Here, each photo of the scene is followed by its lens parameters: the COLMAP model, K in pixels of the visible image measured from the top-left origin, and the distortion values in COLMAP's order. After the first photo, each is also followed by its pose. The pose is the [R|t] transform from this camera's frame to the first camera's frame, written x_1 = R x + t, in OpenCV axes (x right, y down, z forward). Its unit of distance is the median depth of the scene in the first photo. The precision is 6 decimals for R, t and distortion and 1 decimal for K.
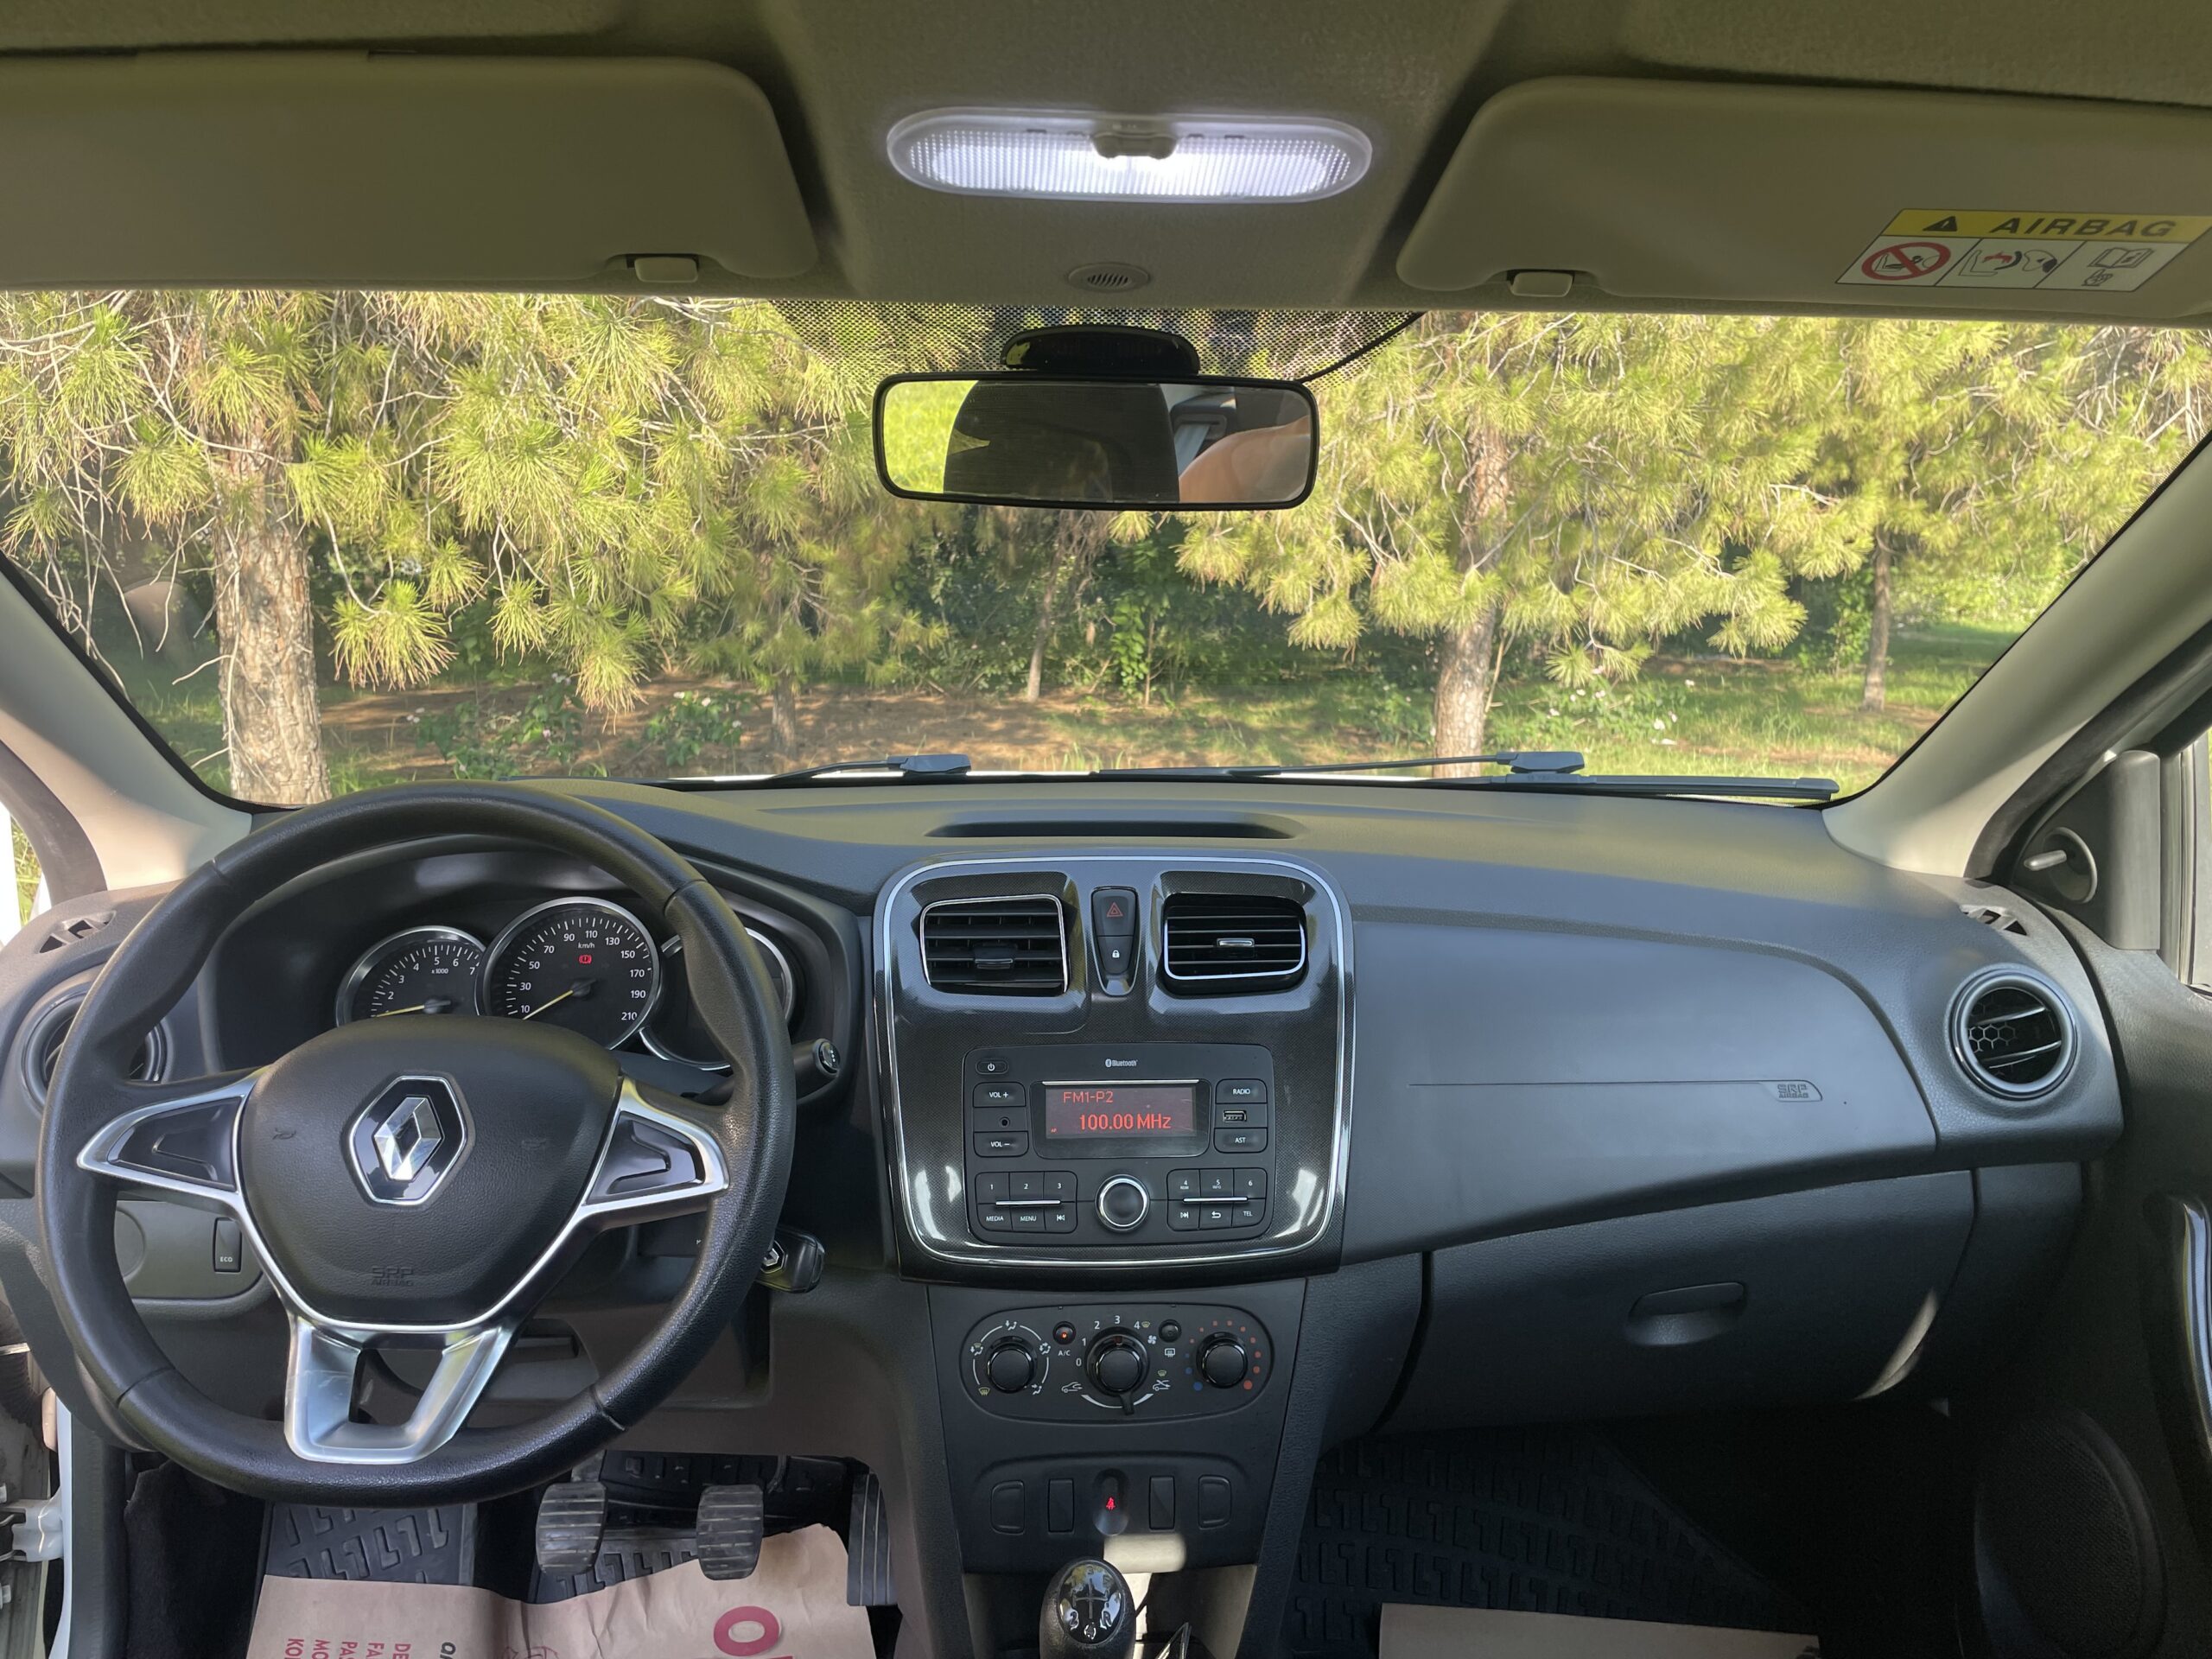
lens RADIAL K [[1686.7, 0, 1142.4], [0, 1686.7, 824.3], [0, 0, 1]] dist [0.081312, -0.105386]
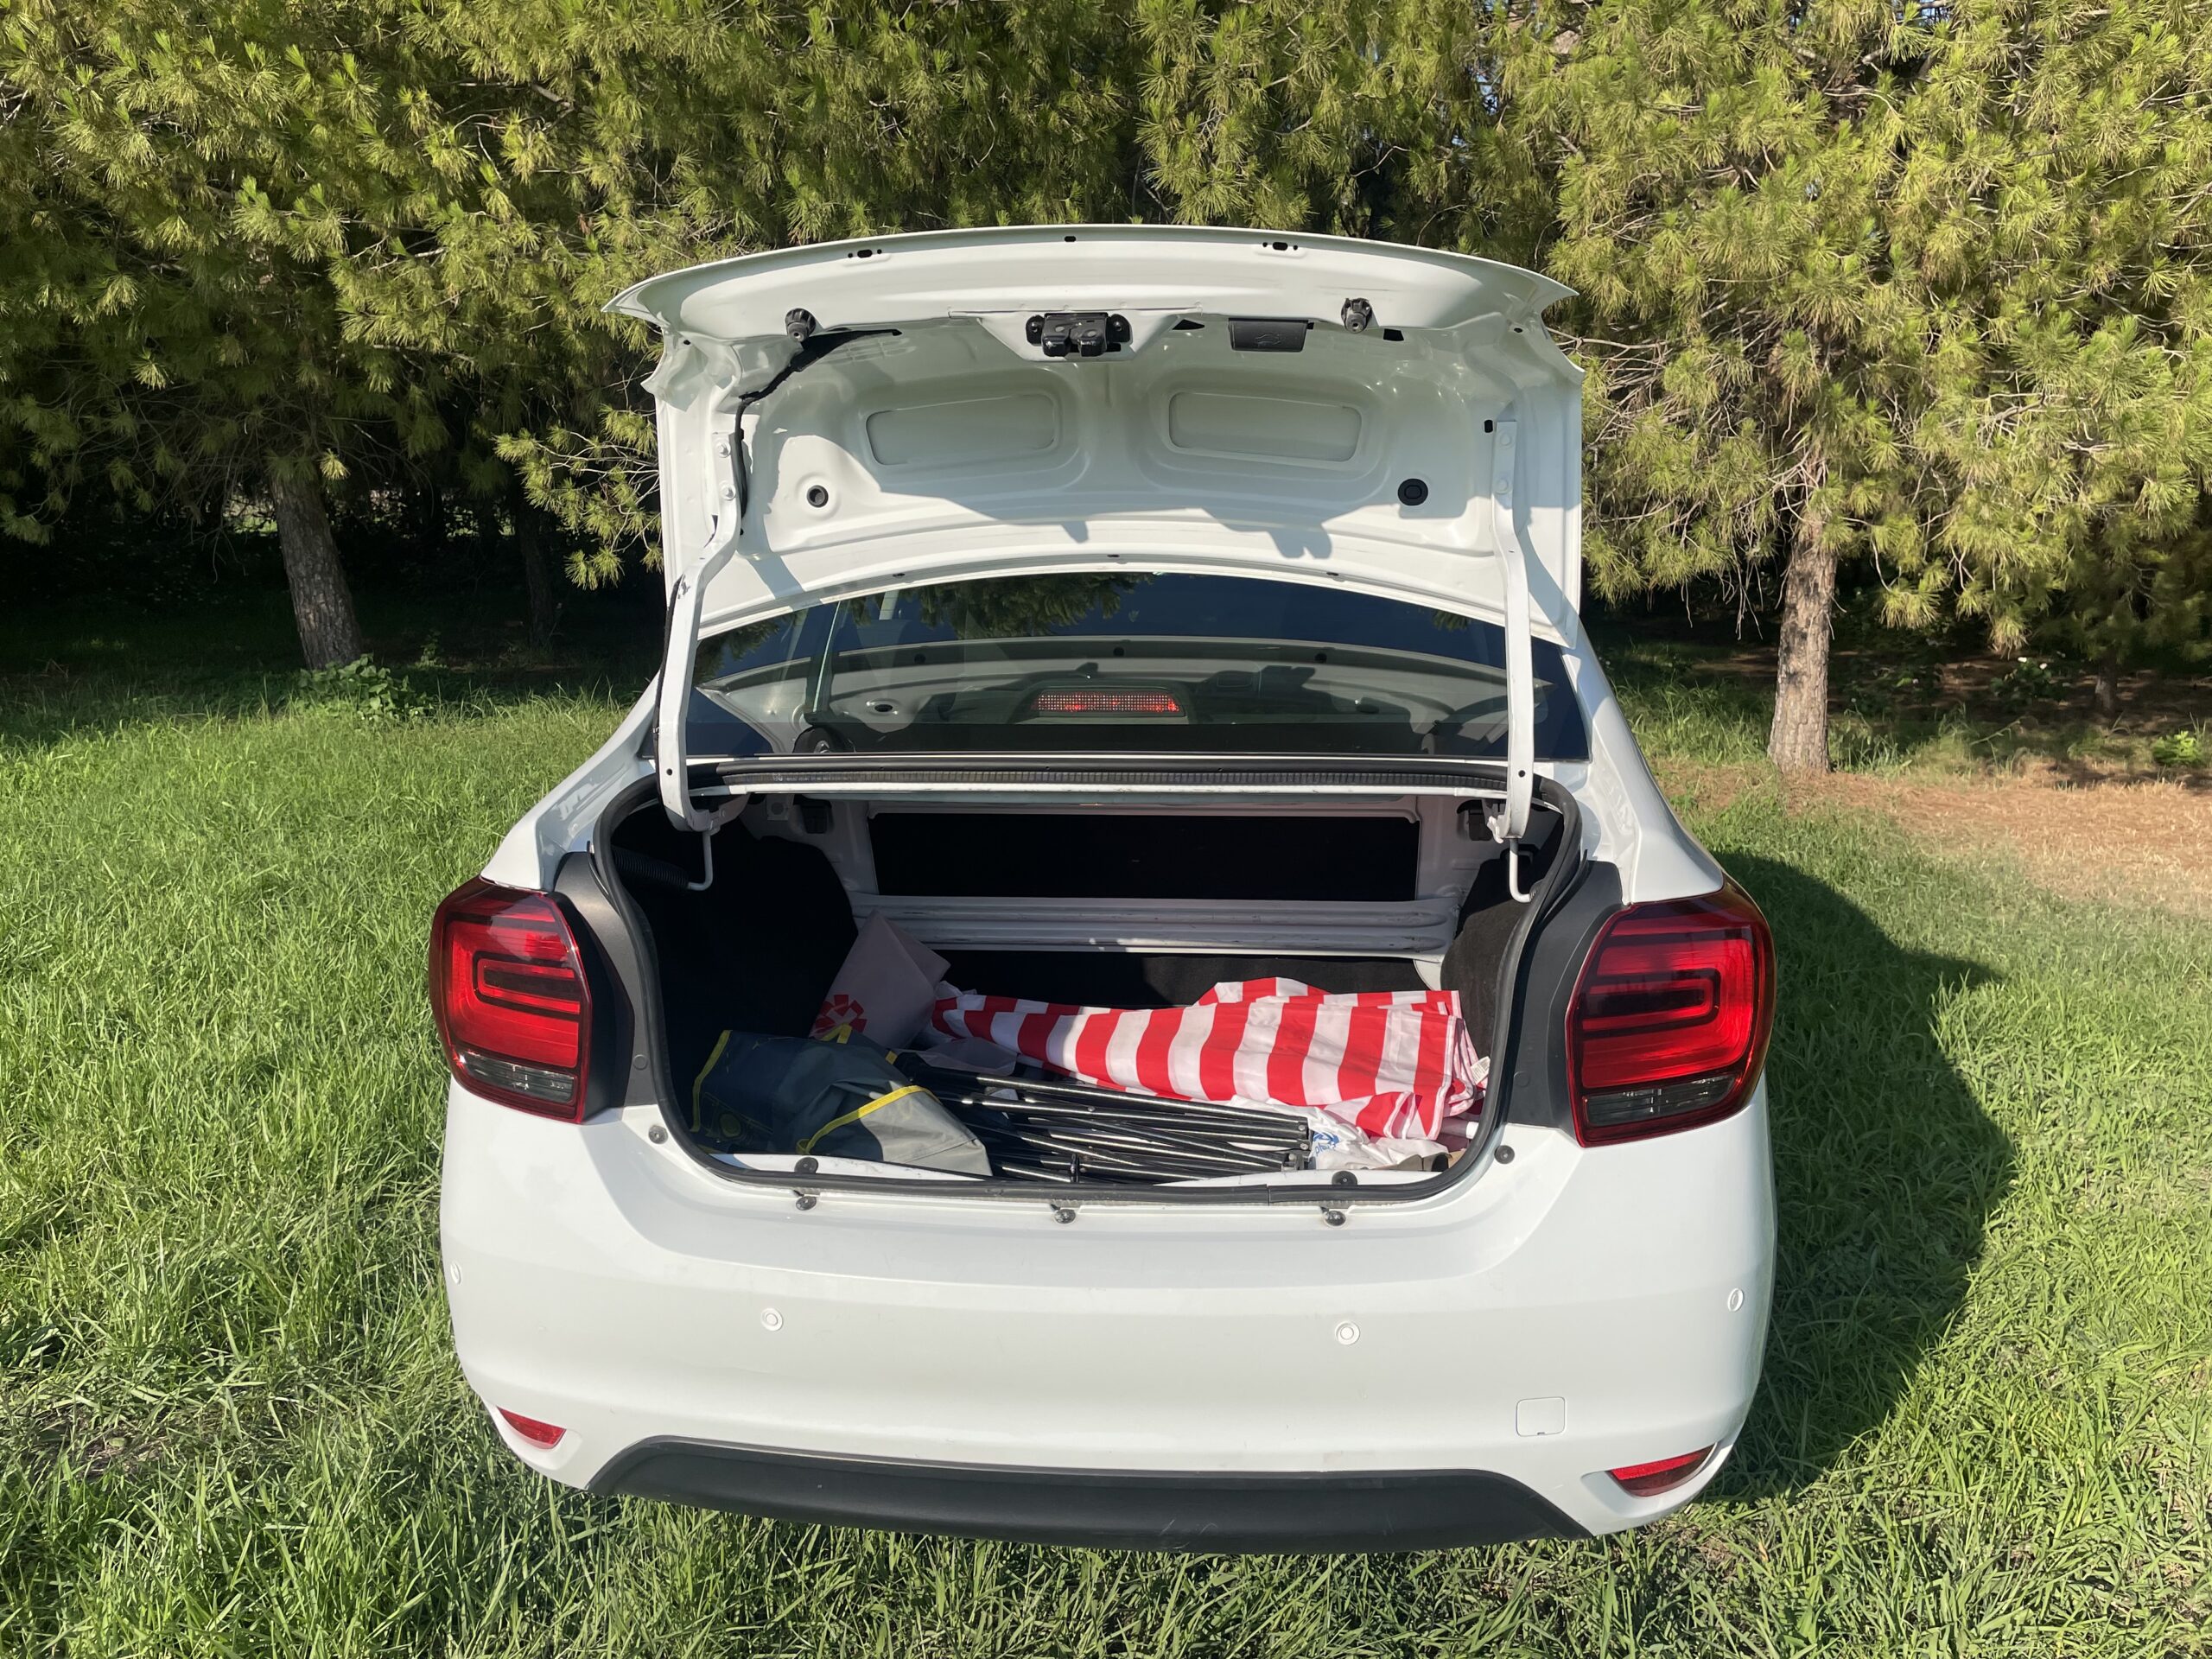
lens RADIAL K [[1686.7, 0, 1142.4], [0, 1686.7, 824.3], [0, 0, 1]] dist [0.081312, -0.105386]
pose [[0.747078, 0.119611, -0.653886, 0.213360], [-0.113279, 0.992198, 0.052073, 0.122370], [0.655013, 0.035169, 0.754799, -0.944737]]
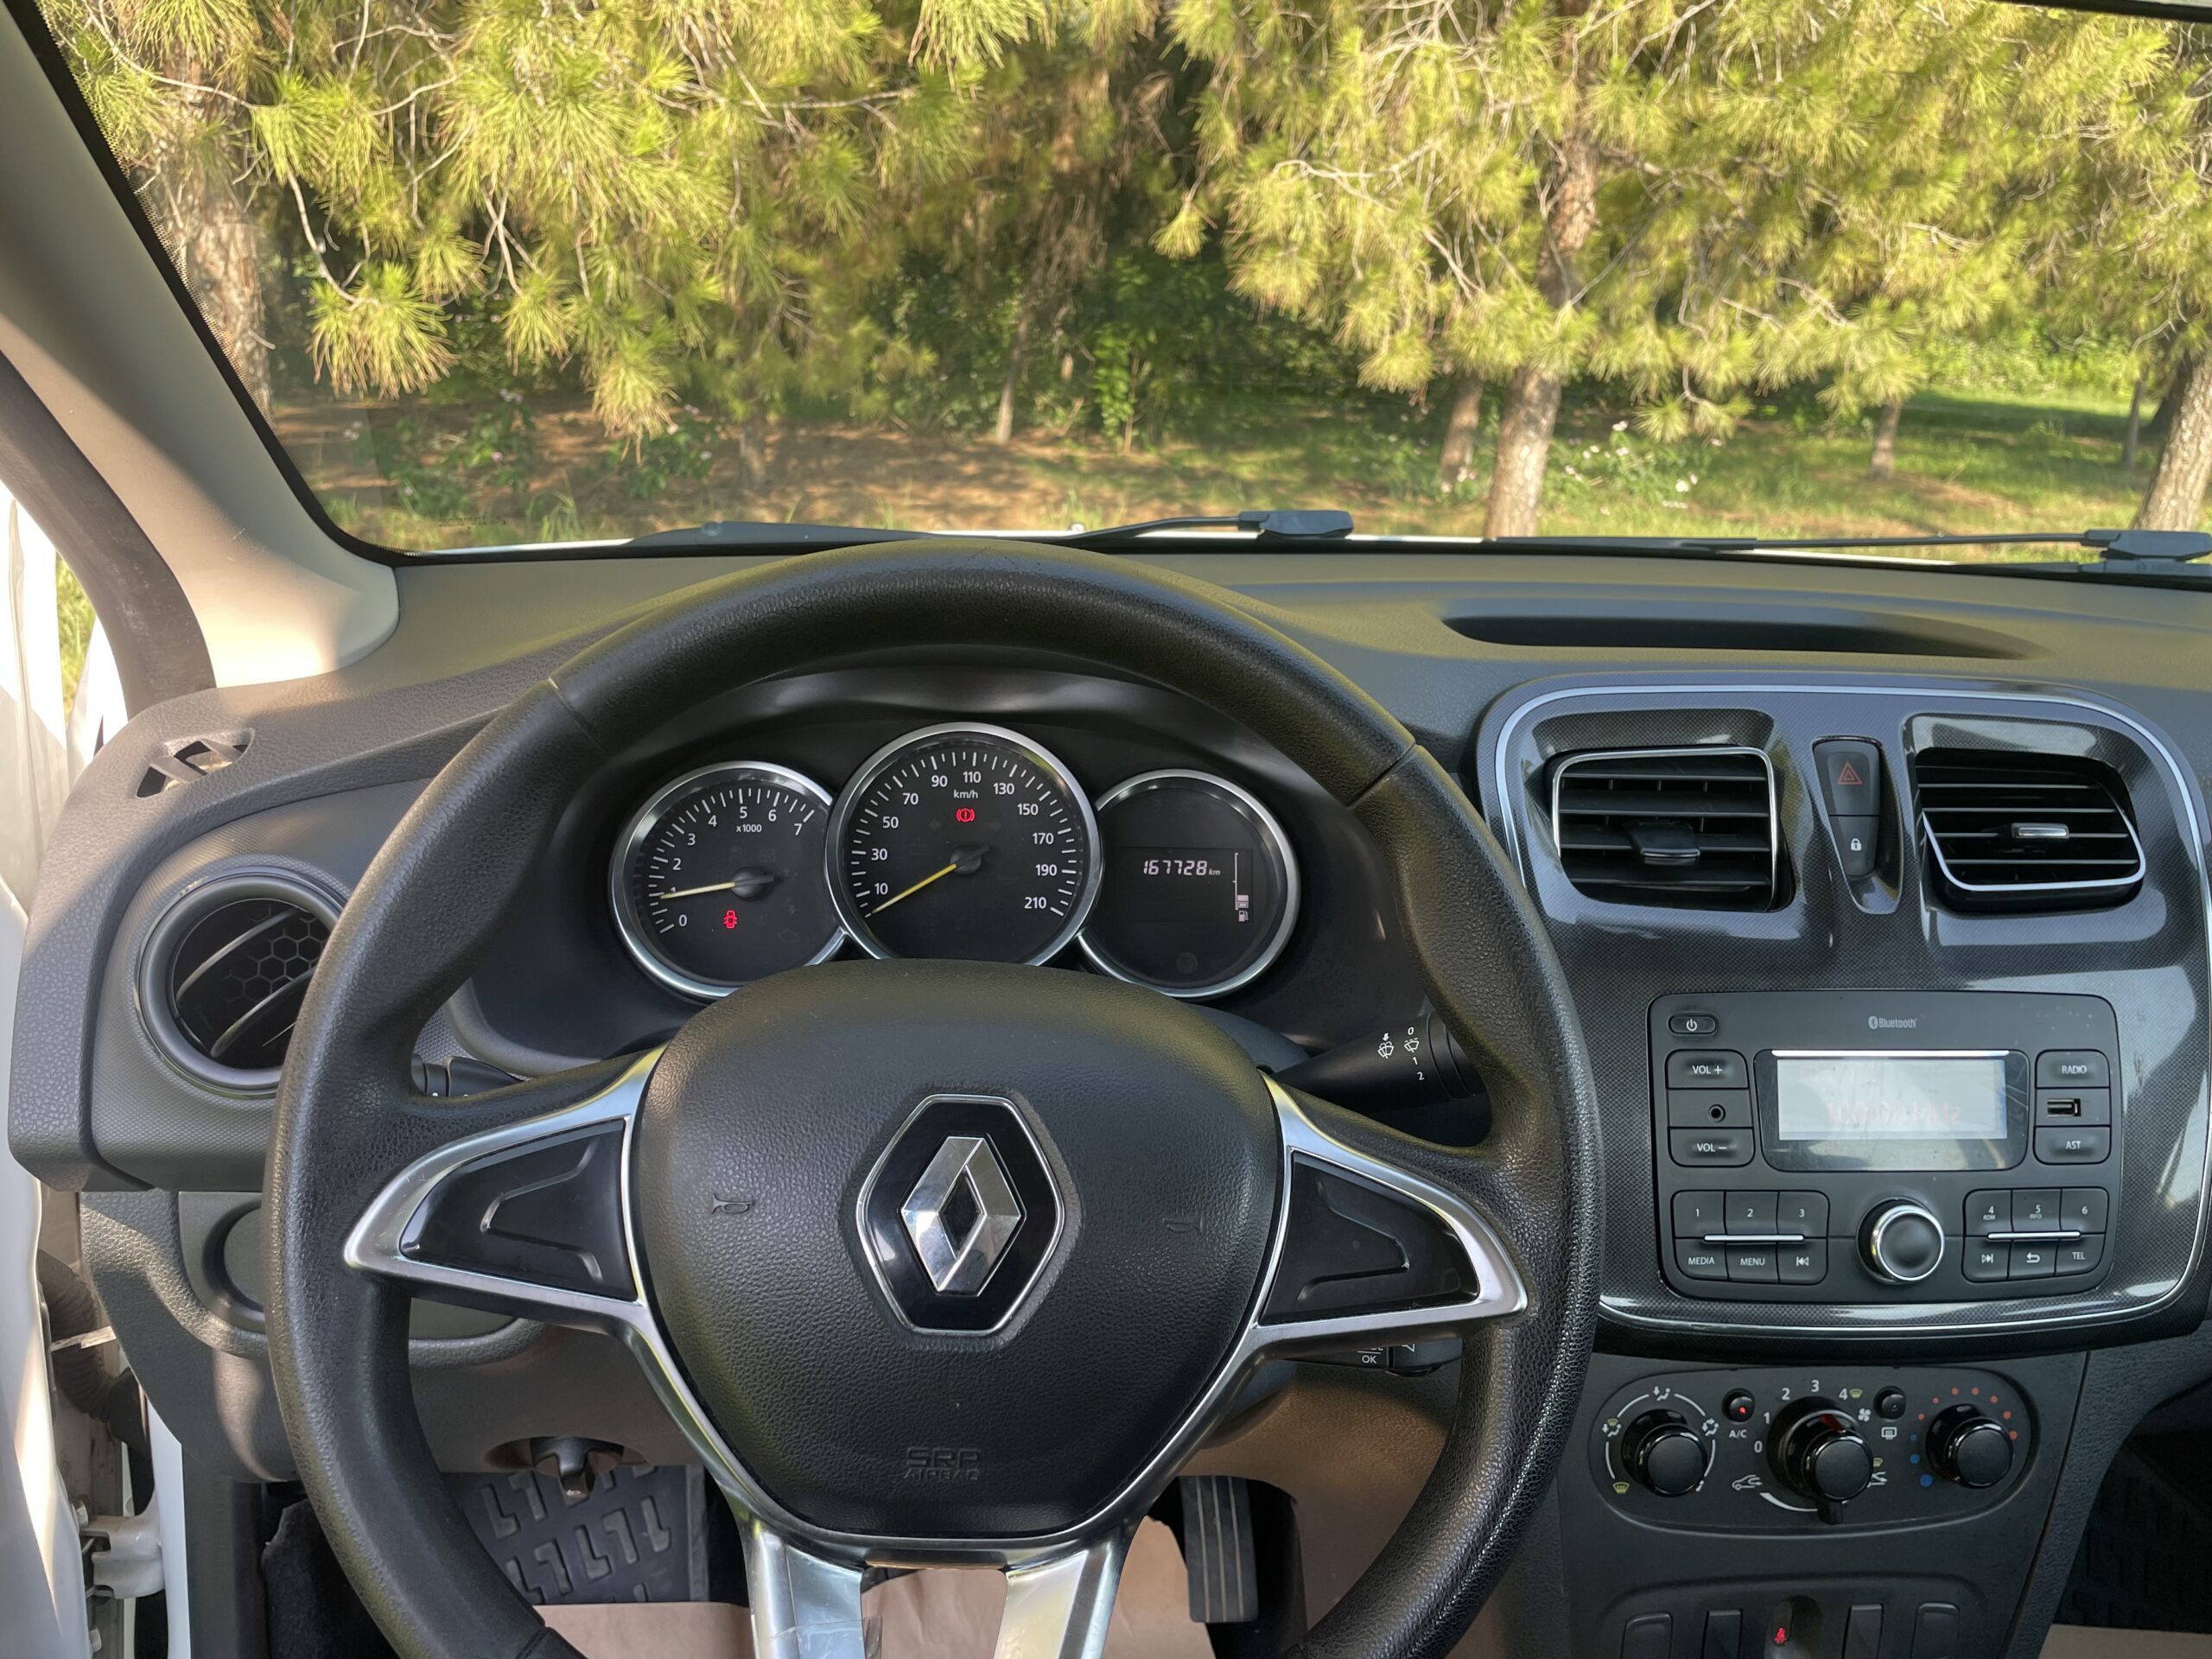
lens RADIAL K [[1686.7, 0, 1142.4], [0, 1686.7, 824.3], [0, 0, 1]] dist [0.081312, -0.105386]
pose [[0.998569, 0.024283, 0.047647, -0.078058], [-0.030986, 0.988886, 0.145412, -0.003932], [-0.043586, -0.146680, 0.988223, 0.093707]]
